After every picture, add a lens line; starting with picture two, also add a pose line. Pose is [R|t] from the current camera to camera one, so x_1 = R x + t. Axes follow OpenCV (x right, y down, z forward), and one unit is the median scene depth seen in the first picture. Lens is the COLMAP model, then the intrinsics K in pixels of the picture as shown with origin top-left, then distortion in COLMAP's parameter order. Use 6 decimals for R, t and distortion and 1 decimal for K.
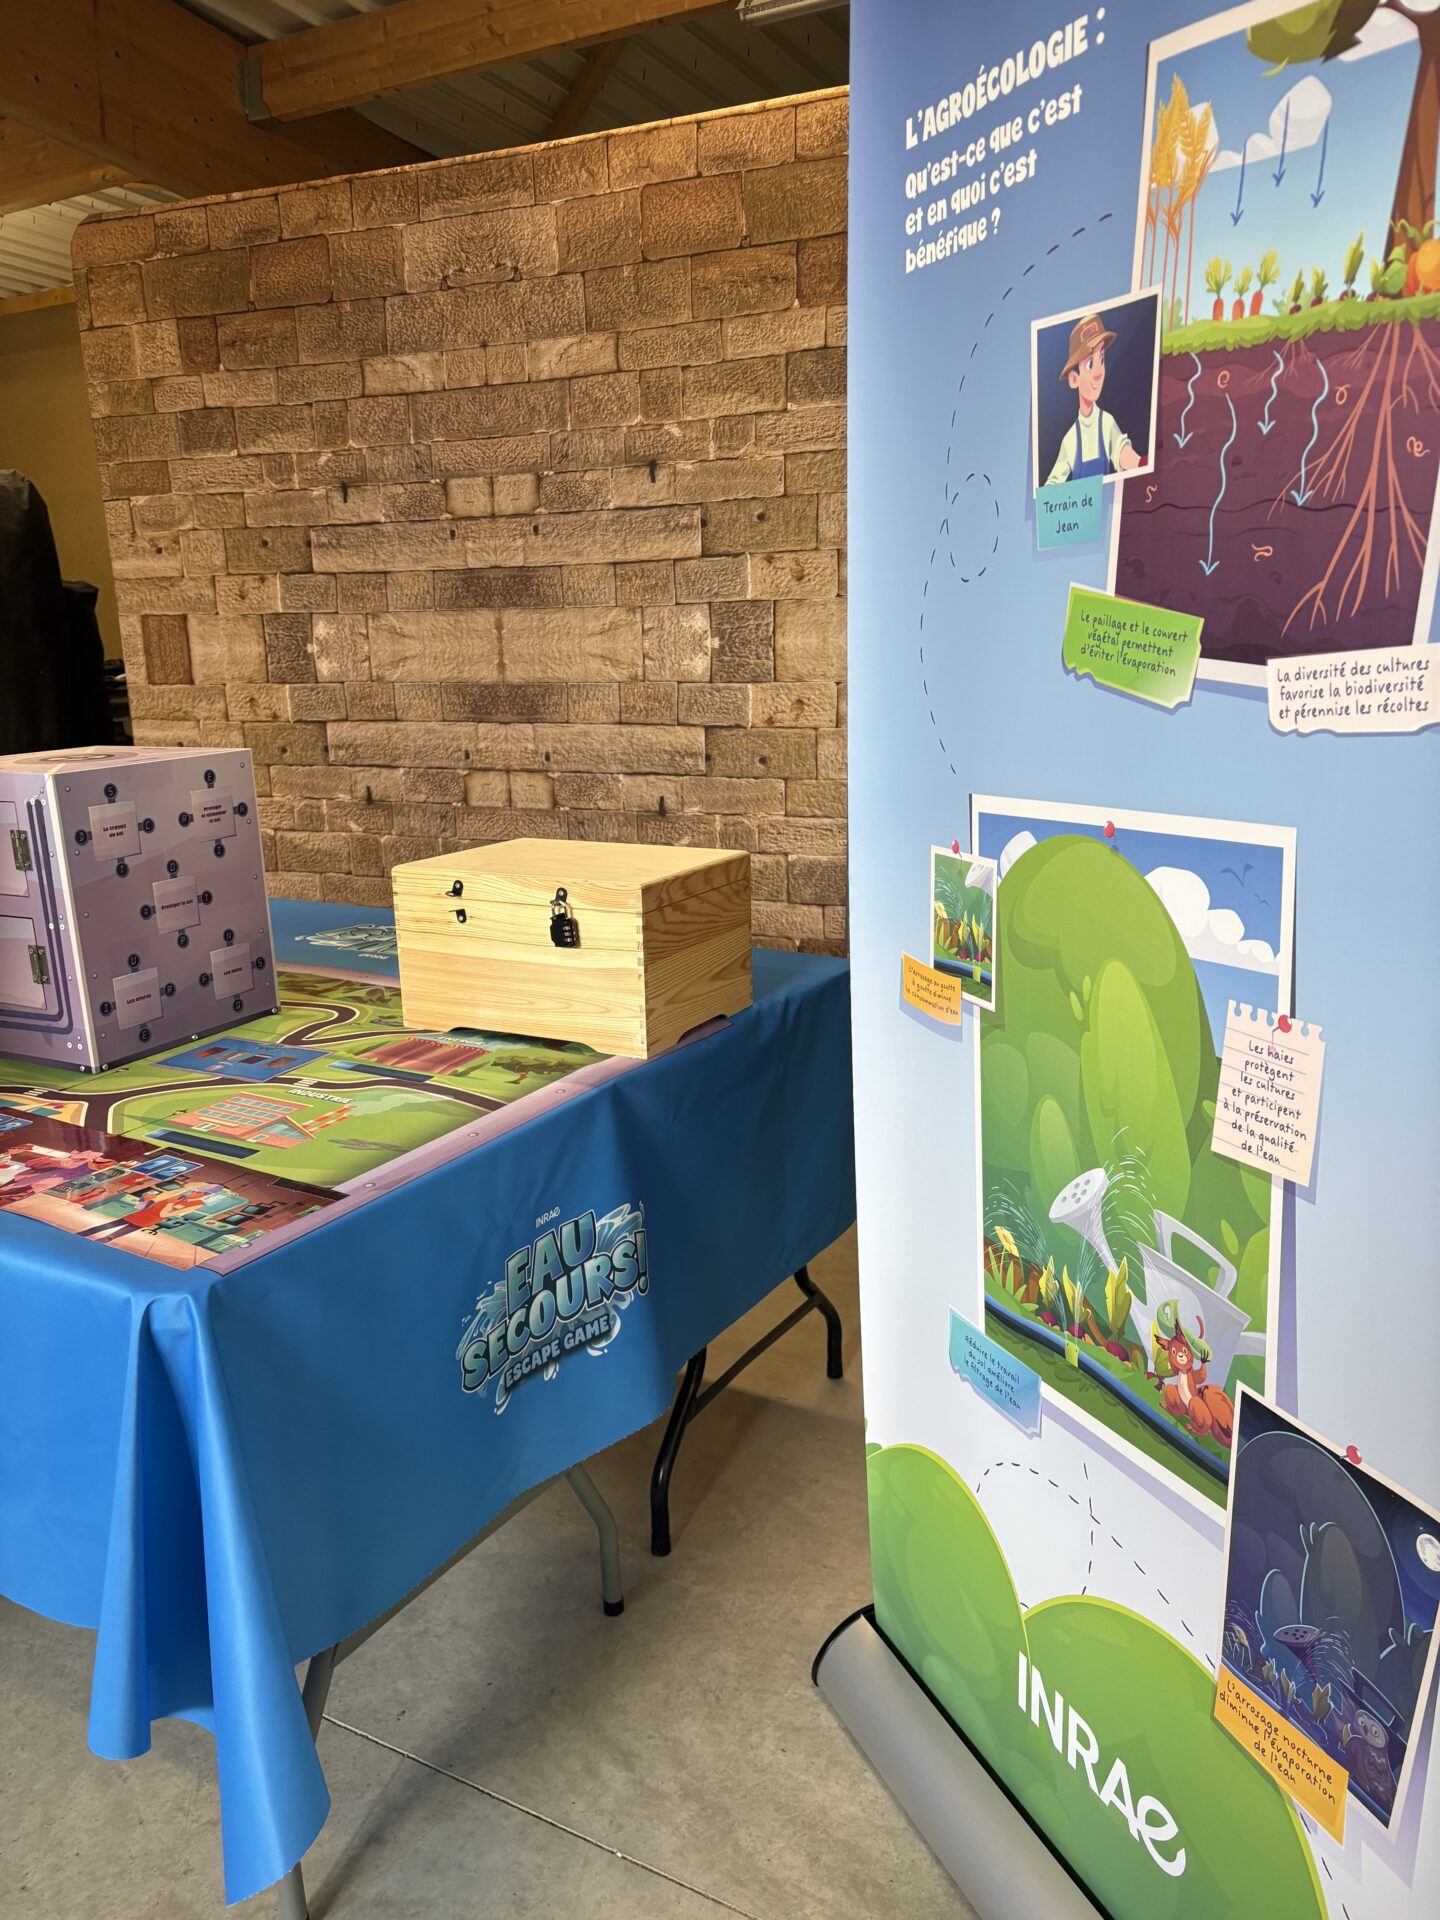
lens RADIAL K [[1460.8, 0, 726.8], [0, 1460.8, 978.3], [0, 0, 1]] dist [0.045880, -0.049049]
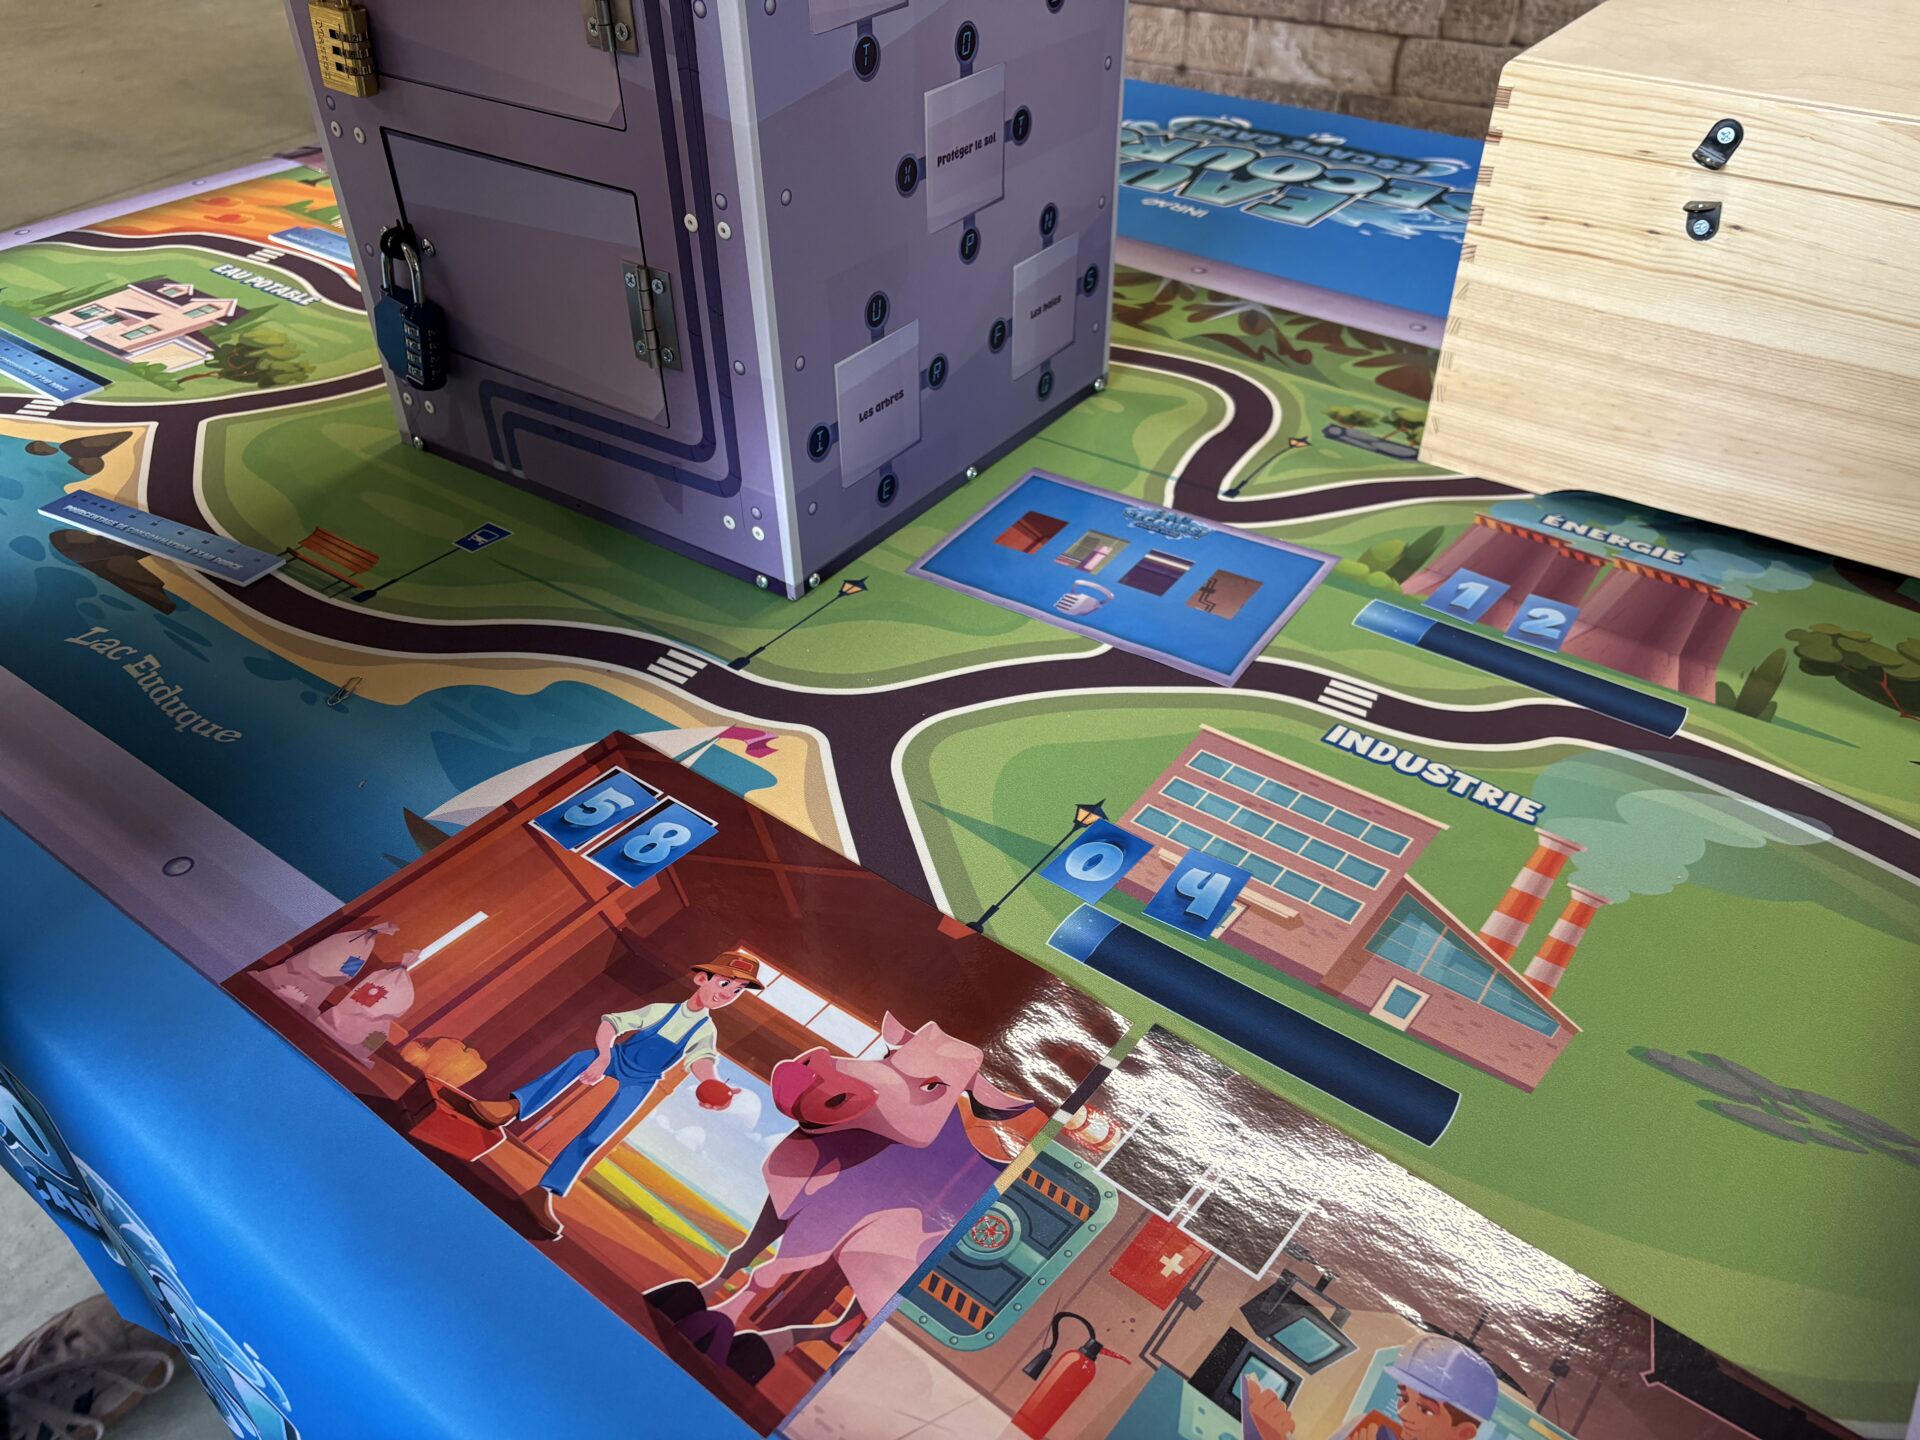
lens RADIAL K [[1460.8, 0, 962.7], [0, 1460.8, 729.9], [0, 0, 1]] dist [0.045880, -0.049049]
pose [[0.993080, 0.090830, -0.074447, -0.346243], [-0.052593, 0.910748, 0.409600, -0.072190], [0.105007, -0.402850, 0.909222, 0.611487]]
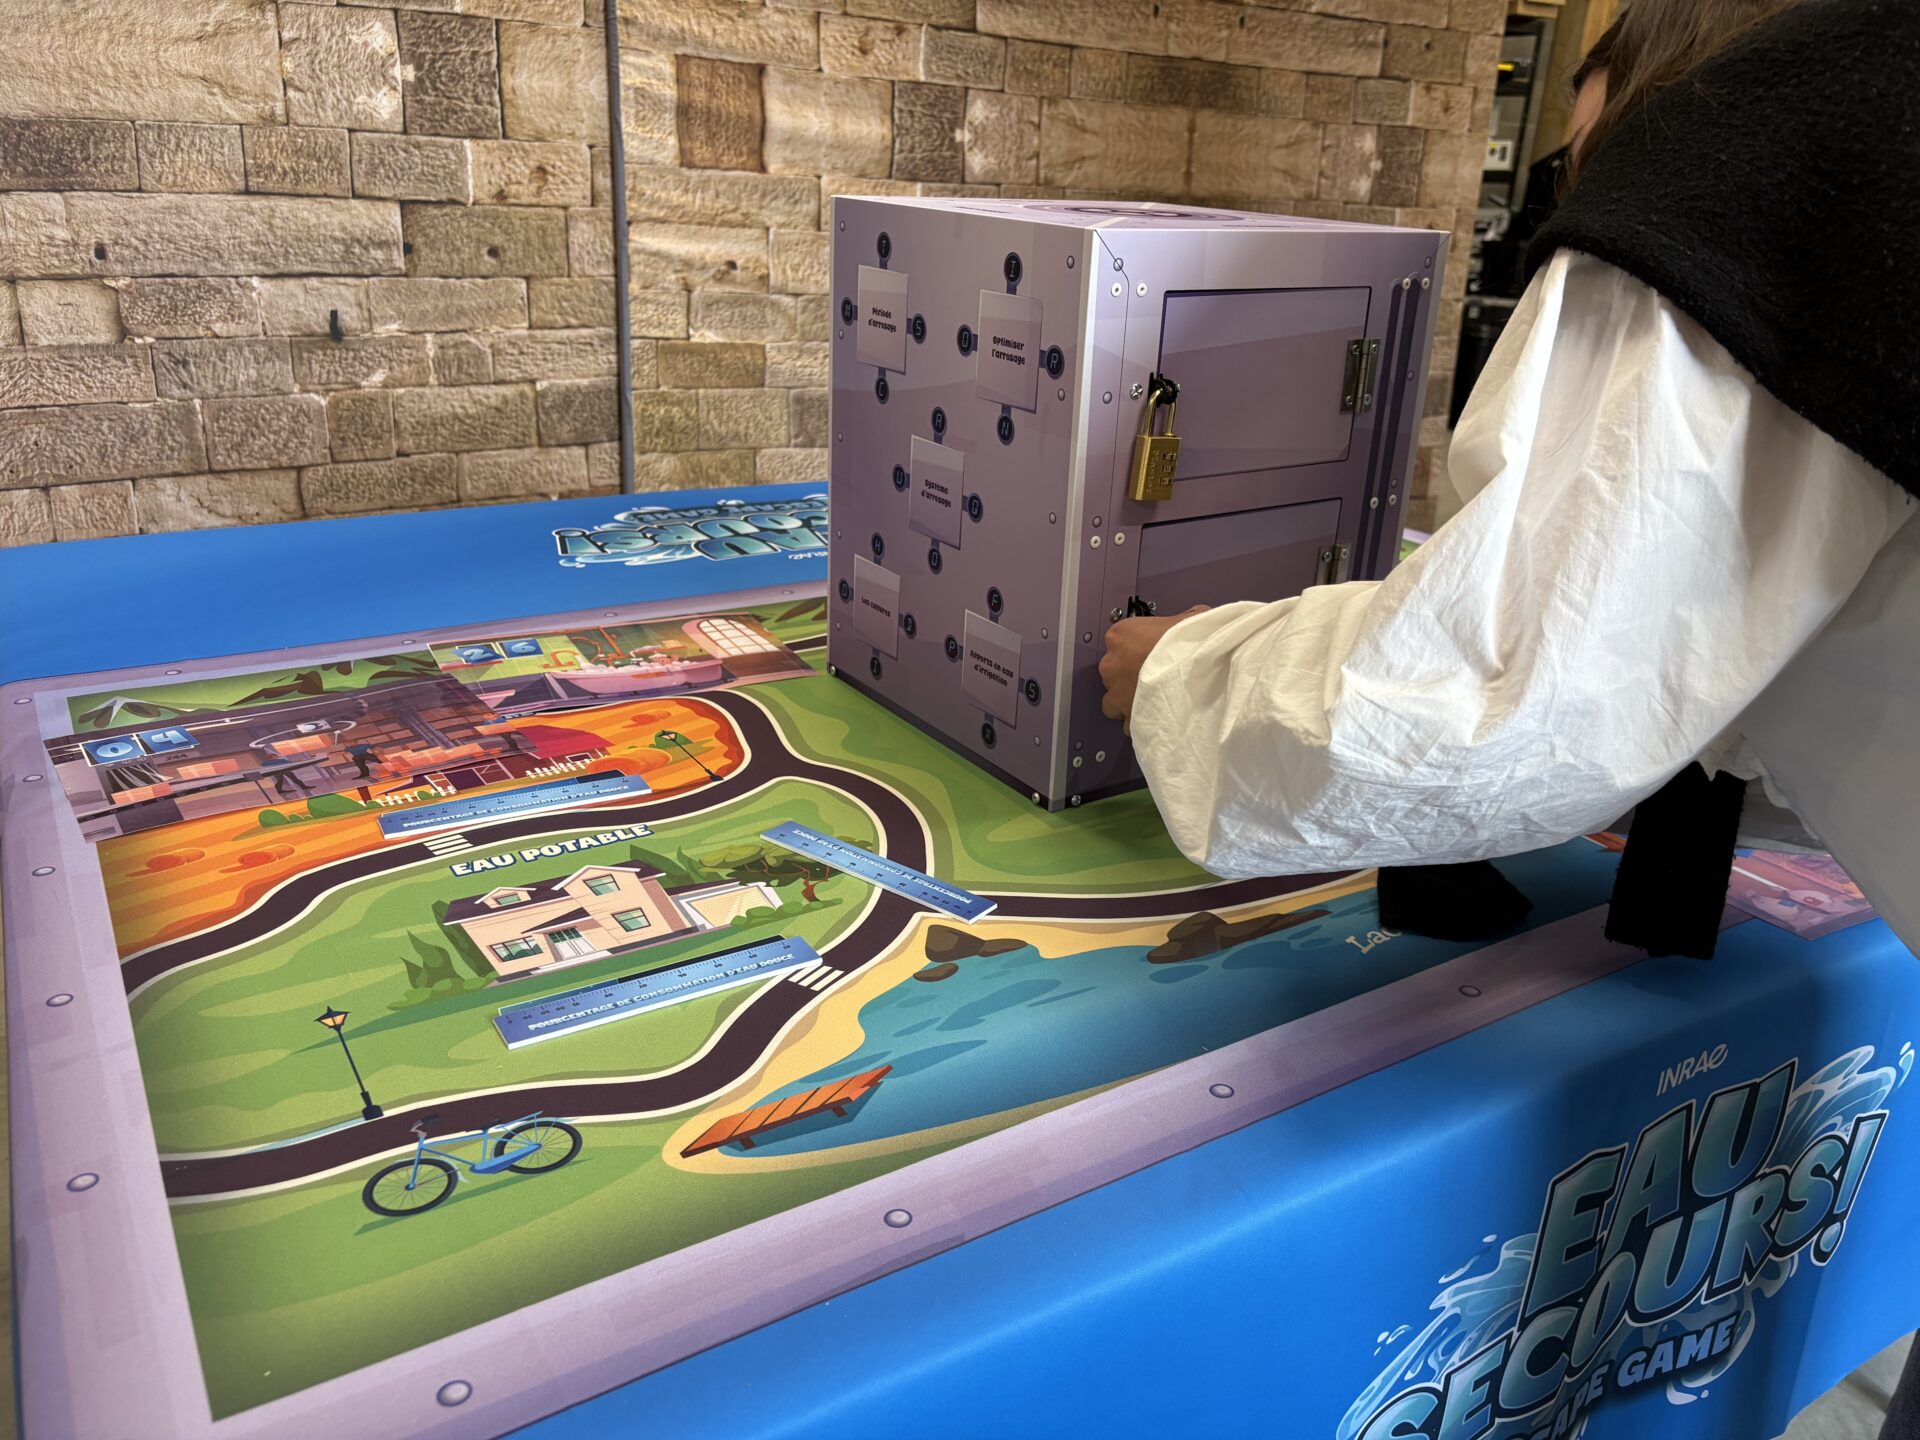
lens RADIAL K [[1460.8, 0, 974.5], [0, 1460.8, 709.2], [0, 0, 1]] dist [0.045880, -0.049049]
pose [[0.454380, -0.270814, 0.848645, -1.031769], [0.153268, 0.962229, 0.224998, -0.110358], [-0.877523, 0.027836, 0.478725, 0.843114]]
